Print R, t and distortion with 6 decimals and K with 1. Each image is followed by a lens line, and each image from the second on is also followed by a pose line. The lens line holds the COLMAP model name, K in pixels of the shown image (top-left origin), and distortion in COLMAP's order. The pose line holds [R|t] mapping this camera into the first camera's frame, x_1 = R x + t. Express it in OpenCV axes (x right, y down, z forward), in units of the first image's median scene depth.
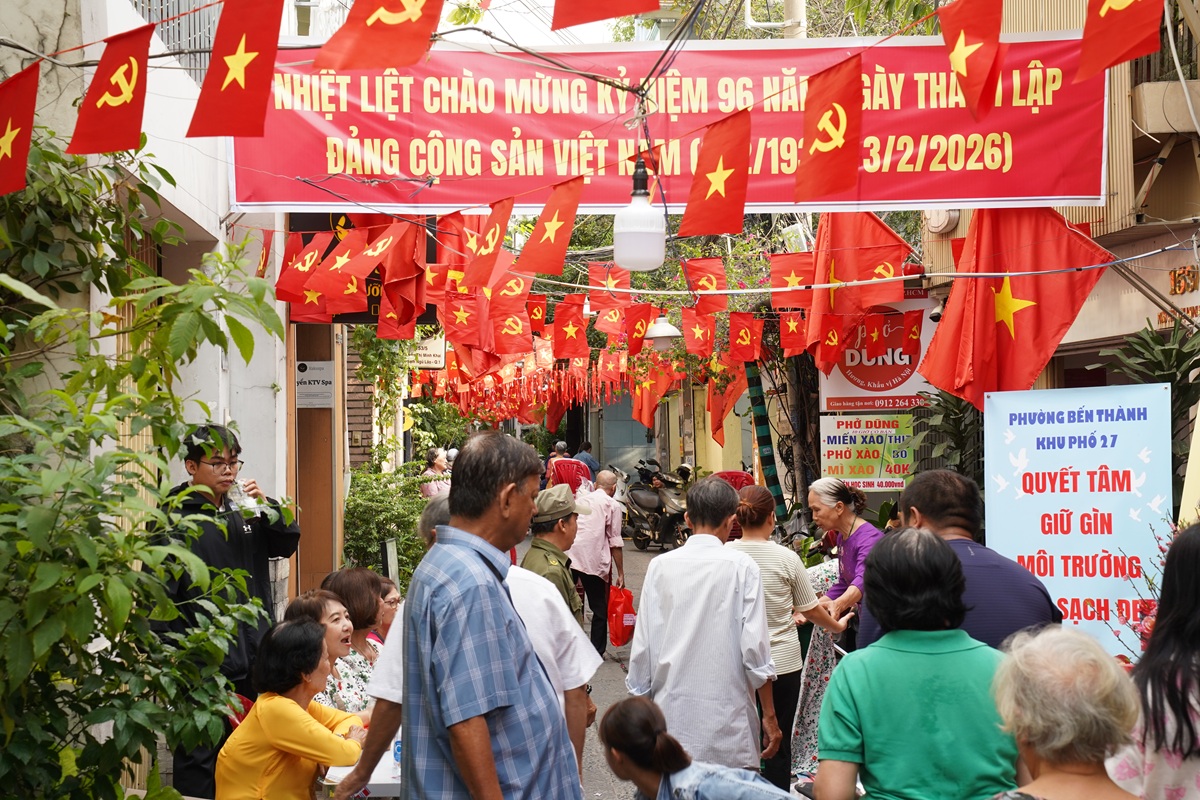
lens RADIAL K [[1545.3, 0, 600.0], [0, 1545.3, 400.0], [0, 0, 1]] dist [0.298680, -0.000388]
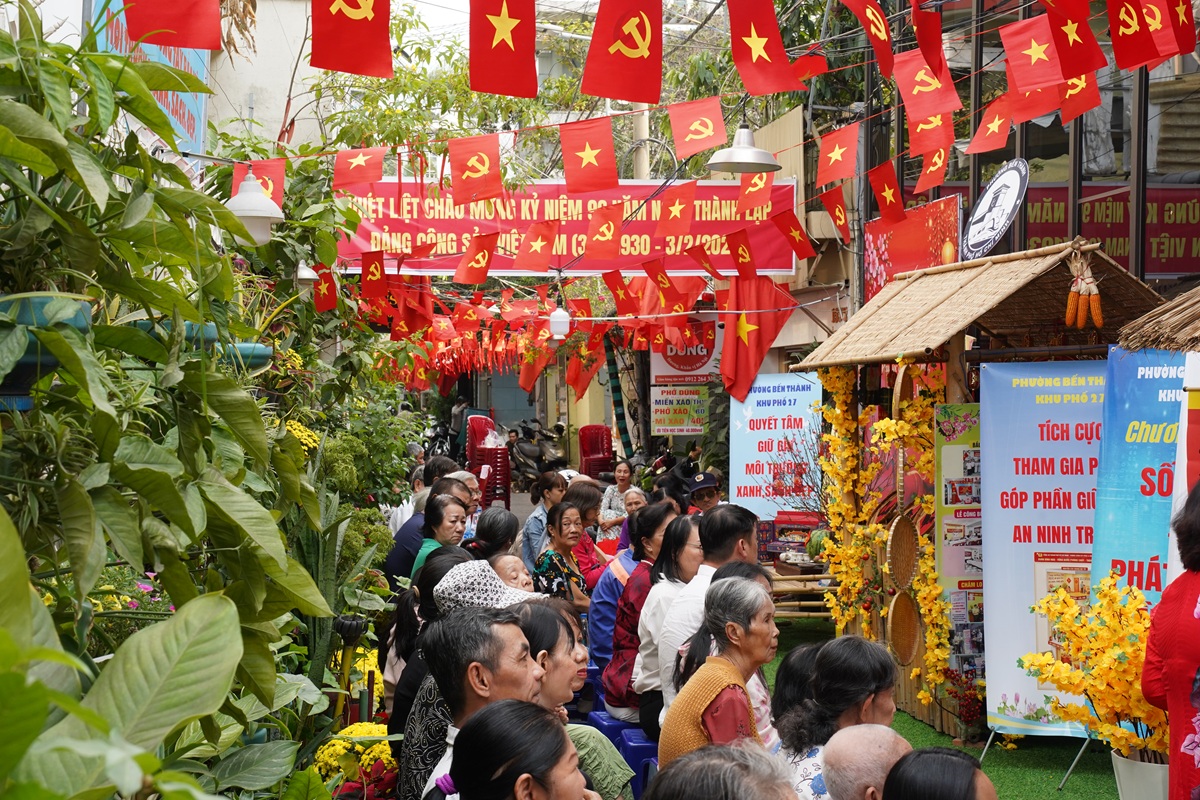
lens RADIAL K [[1937.7, 0, 600.0], [0, 1937.7, 400.0], [0, 0, 1]] dist [0.021943, 0.096183]
pose [[0.996451, 0.005654, 0.083981, -0.096067], [-0.007440, 0.999753, 0.020963, -0.022307], [-0.083842, -0.021514, 0.996247, -1.224253]]
